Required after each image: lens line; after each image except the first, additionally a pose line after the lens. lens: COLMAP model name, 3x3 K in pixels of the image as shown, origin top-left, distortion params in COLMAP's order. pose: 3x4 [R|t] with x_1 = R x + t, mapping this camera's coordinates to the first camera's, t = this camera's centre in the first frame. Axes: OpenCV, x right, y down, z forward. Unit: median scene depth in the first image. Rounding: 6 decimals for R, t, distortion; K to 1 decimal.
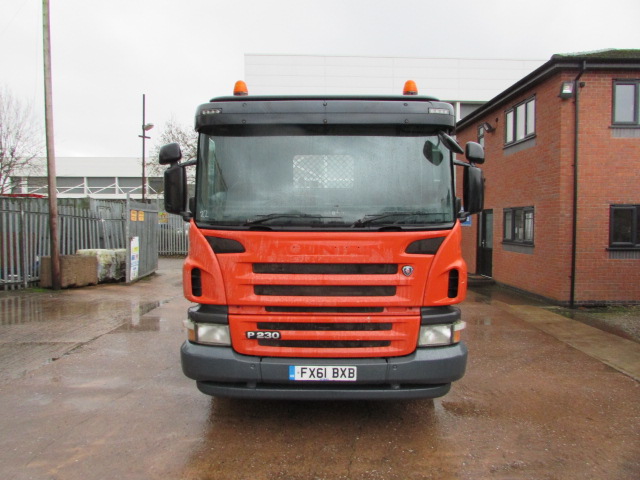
lens RADIAL K [[460.0, 0, 309.7], [0, 460.0, 238.4], [0, 0, 1]] dist [-0.054798, 0.046348]
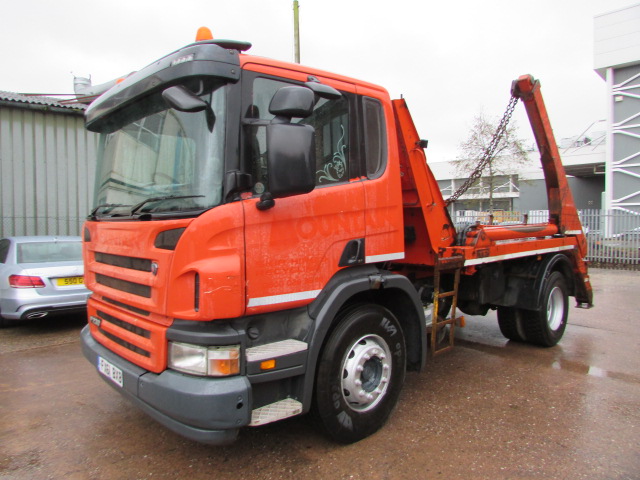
lens RADIAL K [[460.0, 0, 309.7], [0, 460.0, 238.4], [0, 0, 1]] dist [-0.054798, 0.046348]
pose [[0.689302, 0.020145, -0.724194, 0.975333], [-0.020643, 0.999754, 0.008162, 0.004709], [0.724180, 0.009323, 0.689548, 0.637745]]
